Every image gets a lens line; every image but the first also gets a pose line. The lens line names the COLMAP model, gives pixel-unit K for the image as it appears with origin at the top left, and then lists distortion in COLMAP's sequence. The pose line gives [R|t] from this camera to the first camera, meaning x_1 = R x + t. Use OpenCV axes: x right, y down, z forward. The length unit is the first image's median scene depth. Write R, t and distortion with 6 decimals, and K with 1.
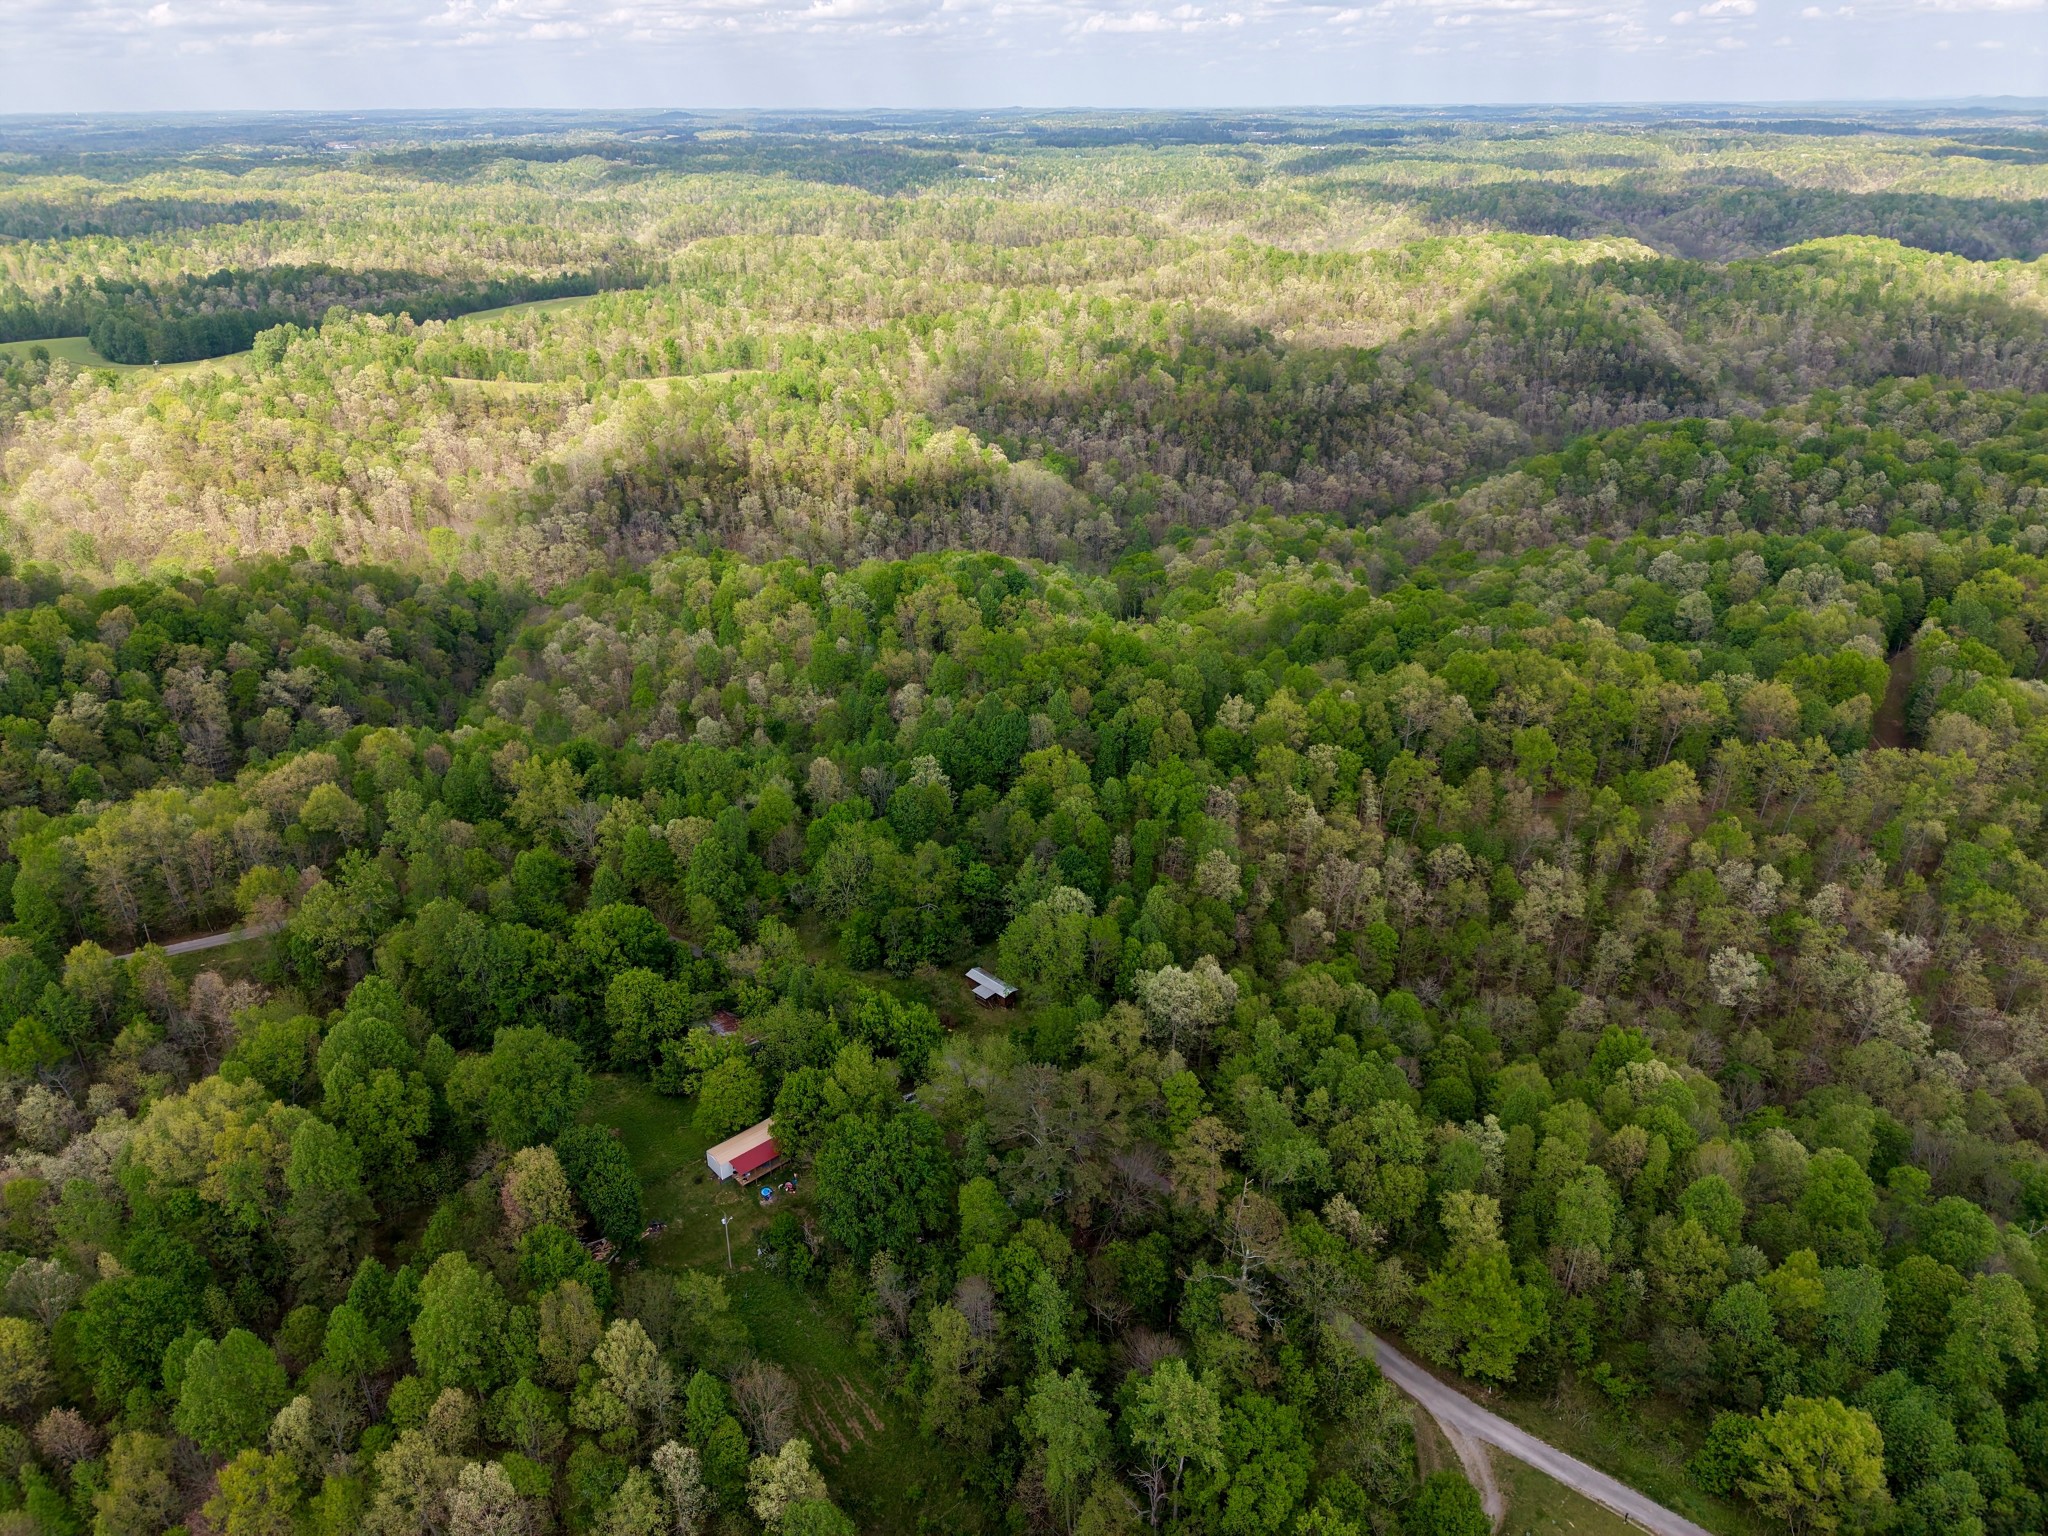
lens RADIAL K [[1369.4, 0, 1020.0], [0, 1369.4, 762.6], [0, 0, 1]] dist [0.024266, -0.022306]
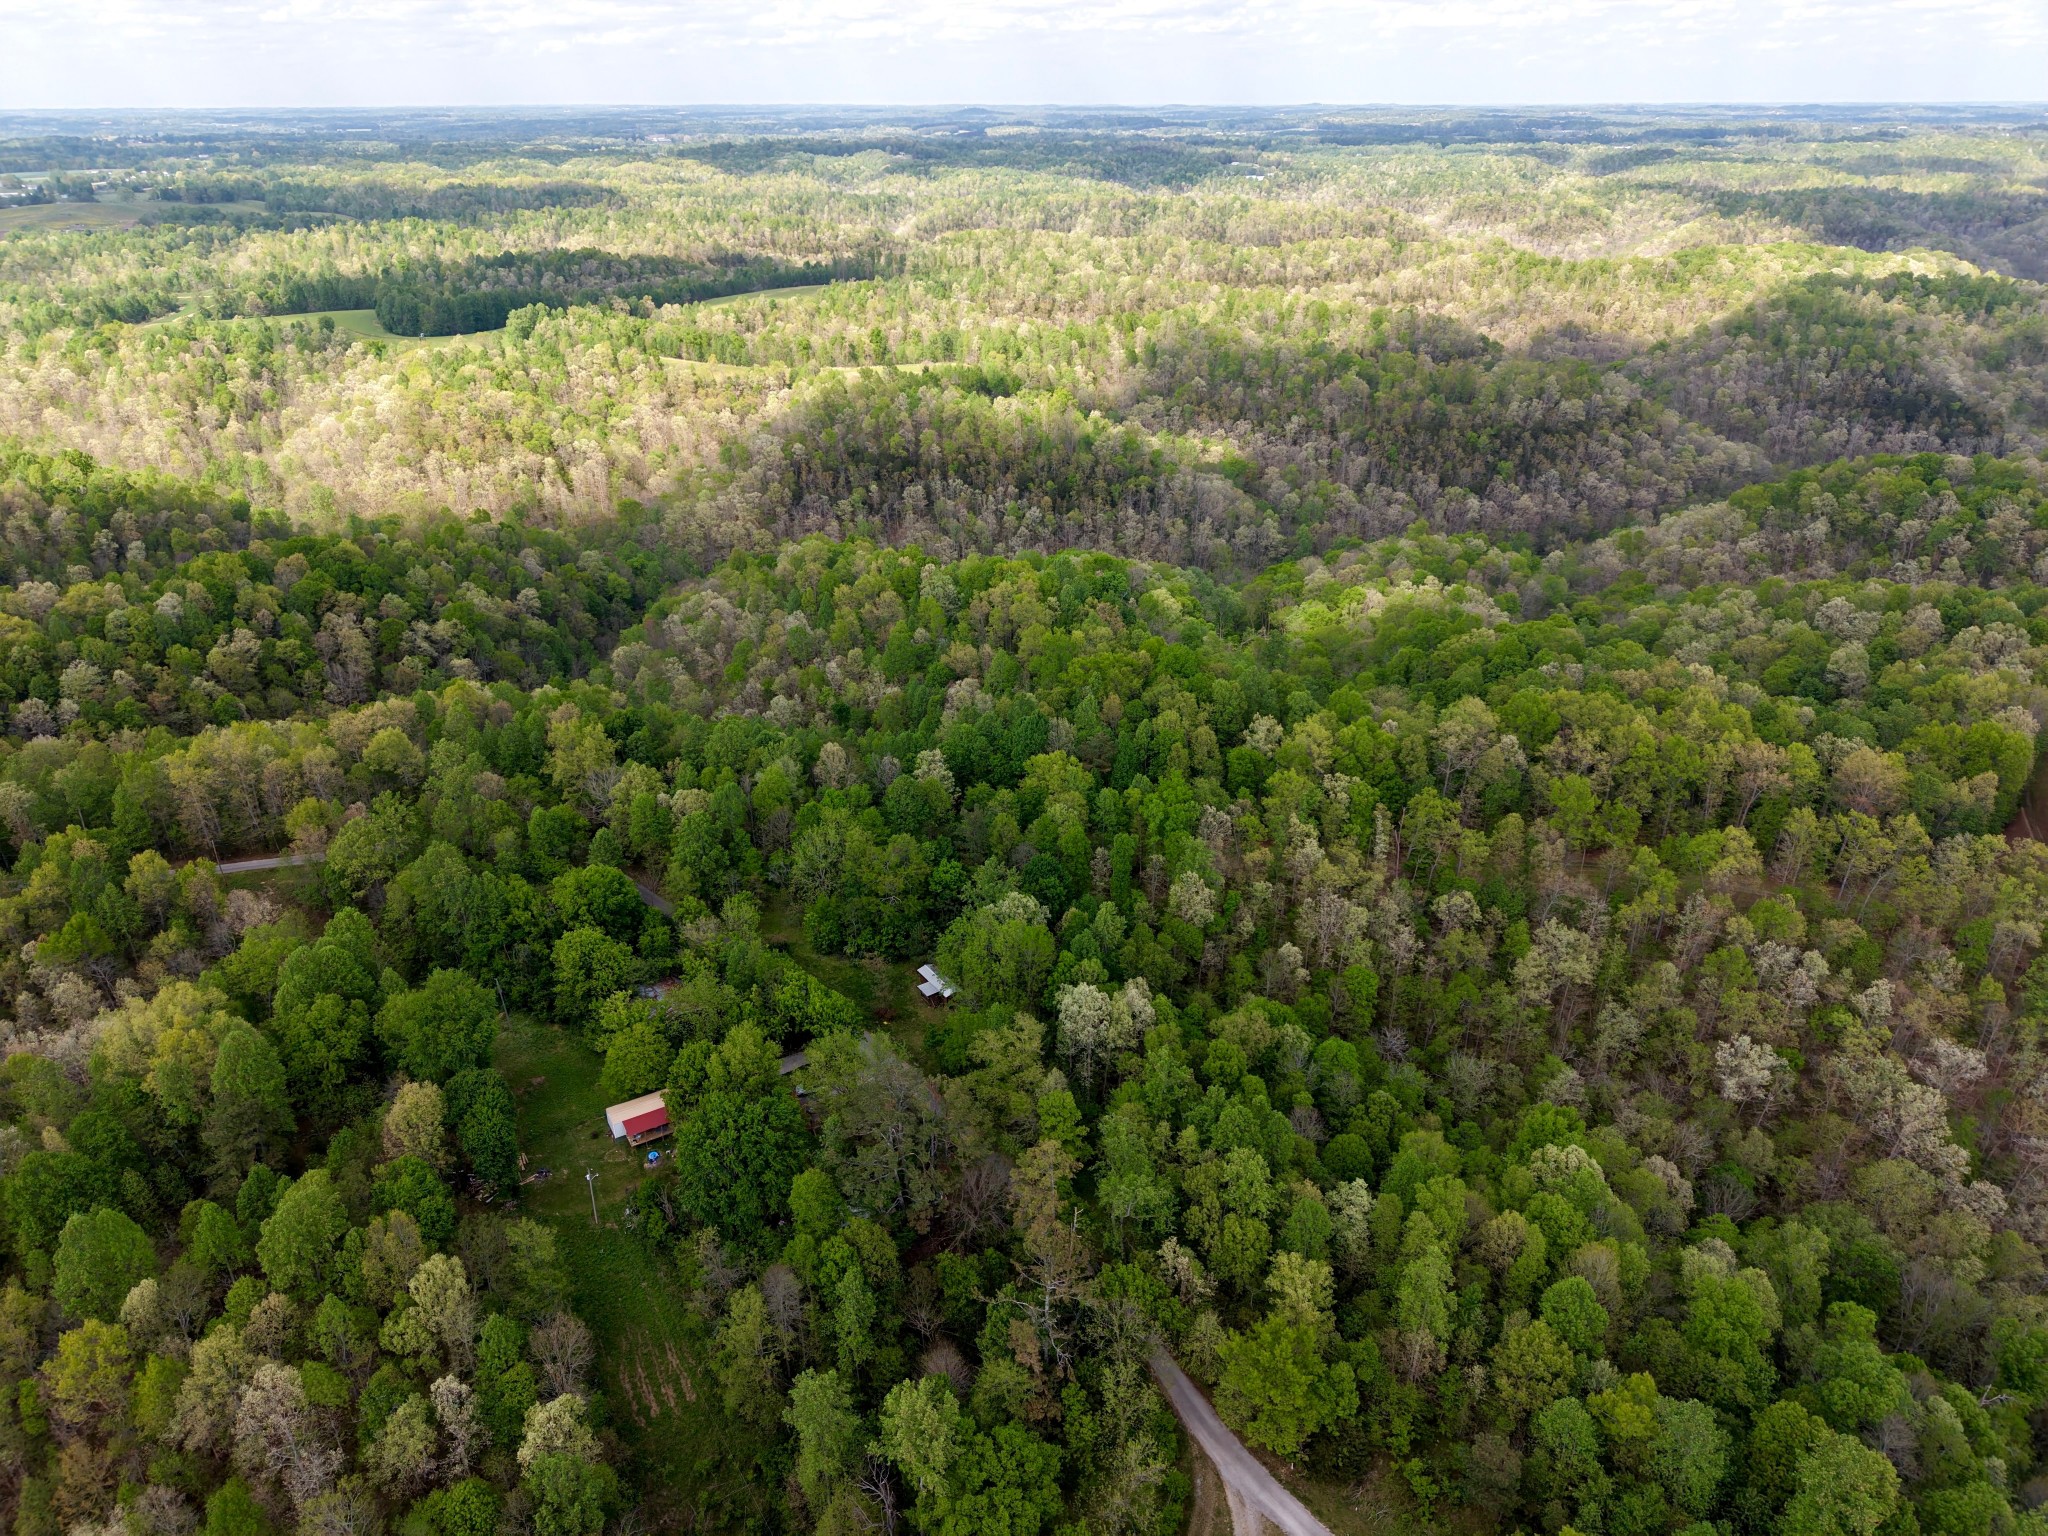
lens RADIAL K [[1369.4, 0, 1020.0], [0, 1369.4, 762.6], [0, 0, 1]] dist [0.024266, -0.022306]
pose [[0.980976, 0.087430, -0.173328, 0.122193], [-0.087054, 0.996156, 0.009785, -0.008143], [0.173517, 0.005490, 0.984816, 0.014765]]
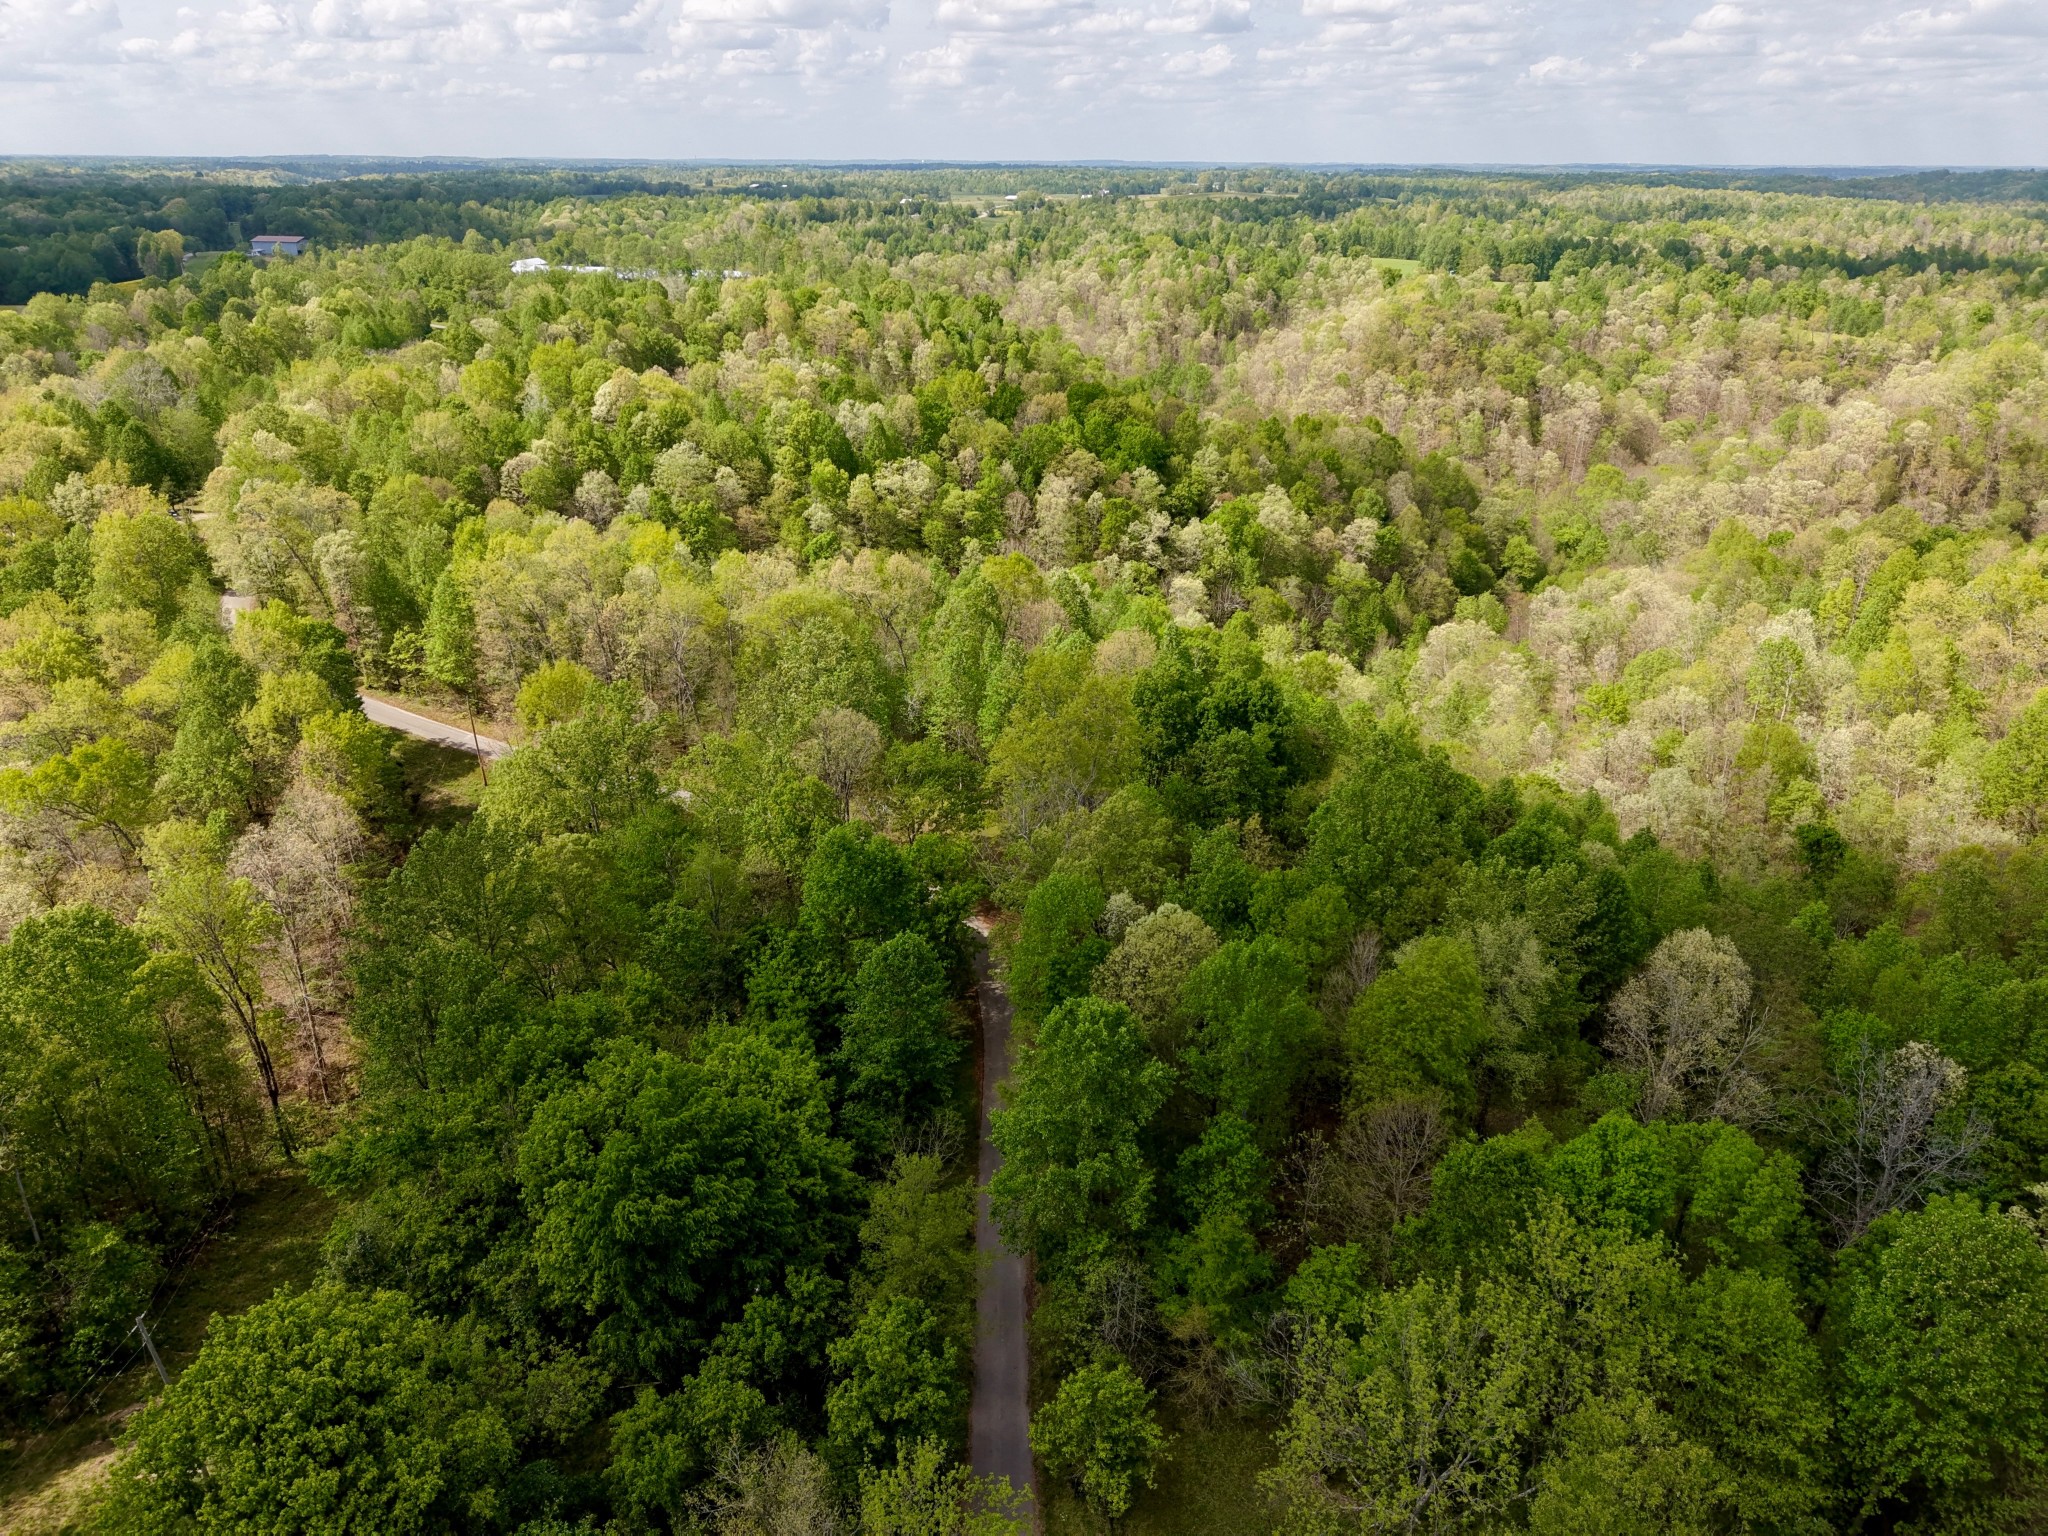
lens RADIAL K [[1360.6, 0, 1019.2], [0, 1360.6, 780.9], [0, 0, 1]] dist [0.027980, -0.024377]
pose [[0.587047, 0.346860, -0.731480, -0.026111], [-0.361848, 0.920704, 0.146188, -0.015818], [0.724183, 0.178865, 0.666007, 0.510559]]
